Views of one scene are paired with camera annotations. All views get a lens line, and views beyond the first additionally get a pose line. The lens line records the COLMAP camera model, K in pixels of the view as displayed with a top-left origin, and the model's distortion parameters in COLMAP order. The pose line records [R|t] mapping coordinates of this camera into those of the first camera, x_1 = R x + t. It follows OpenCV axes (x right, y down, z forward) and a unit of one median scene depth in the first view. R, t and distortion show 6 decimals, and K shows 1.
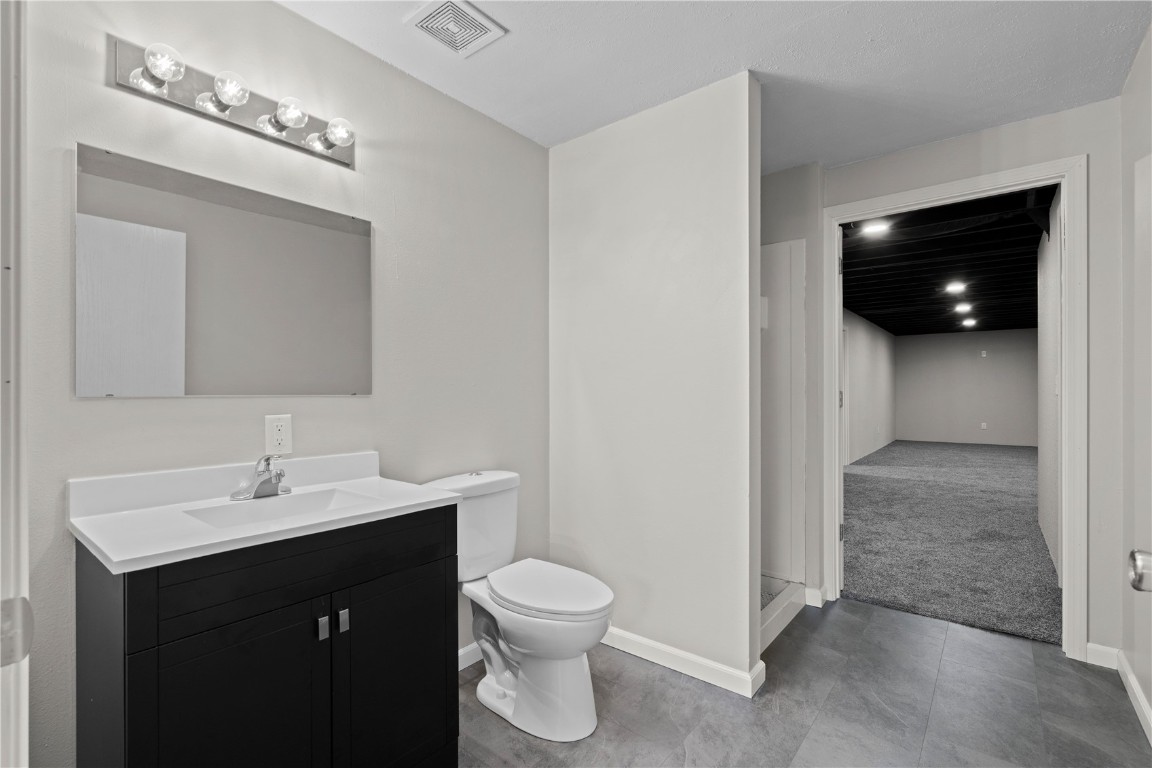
lens RADIAL K [[527.7, 0, 572.5], [0, 527.7, 389.3], [0, 0, 1]] dist [-0.009494, 0.000065]
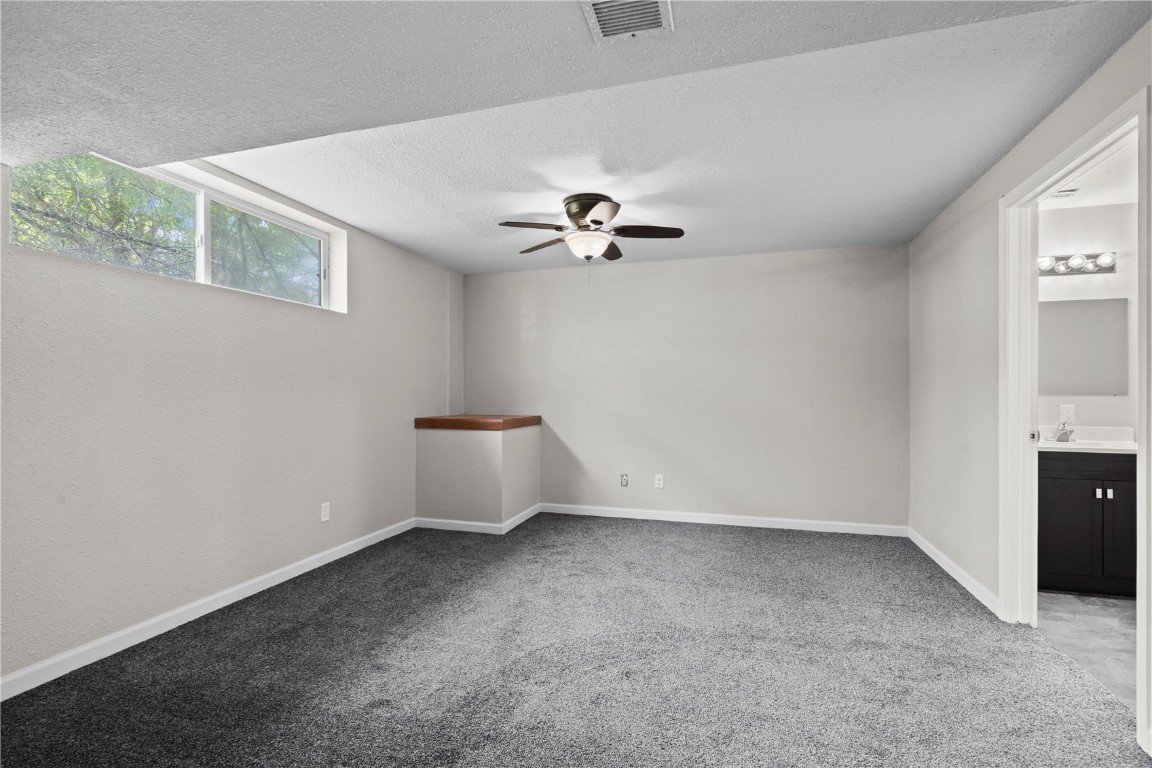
lens RADIAL K [[527.7, 0, 572.5], [0, 527.7, 389.3], [0, 0, 1]] dist [-0.009494, 0.000065]
pose [[0.362582, -0.001562, -0.931951, 0.707567], [0.001704, 0.999998, -0.001013, -0.011633], [0.931950, -0.001220, 0.362584, -1.696750]]
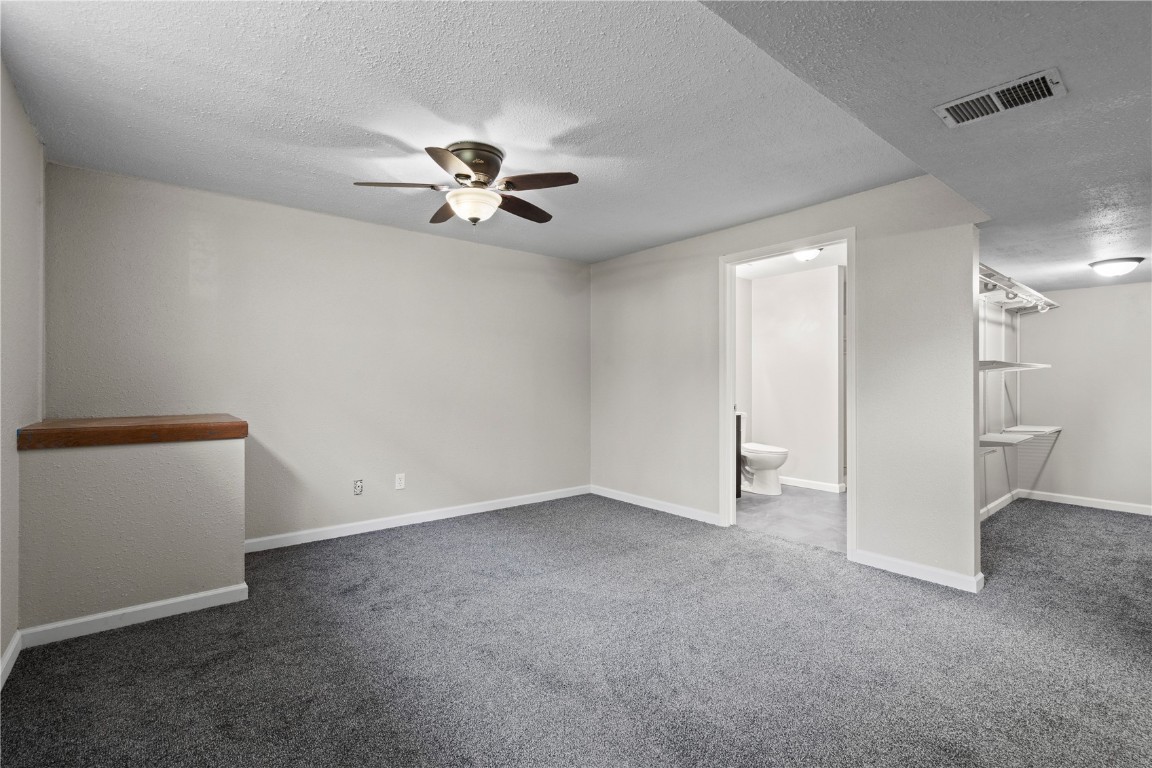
lens RADIAL K [[526.5, 0, 574.8], [0, 526.5, 377.2], [0, 0, 1]] dist [-0.004005, 0.000527]
pose [[0.977214, 0.003931, -0.212222, -1.271768], [-0.004599, 0.999986, -0.002652, -0.003493], [0.212209, 0.003568, 0.977218, -3.045328]]
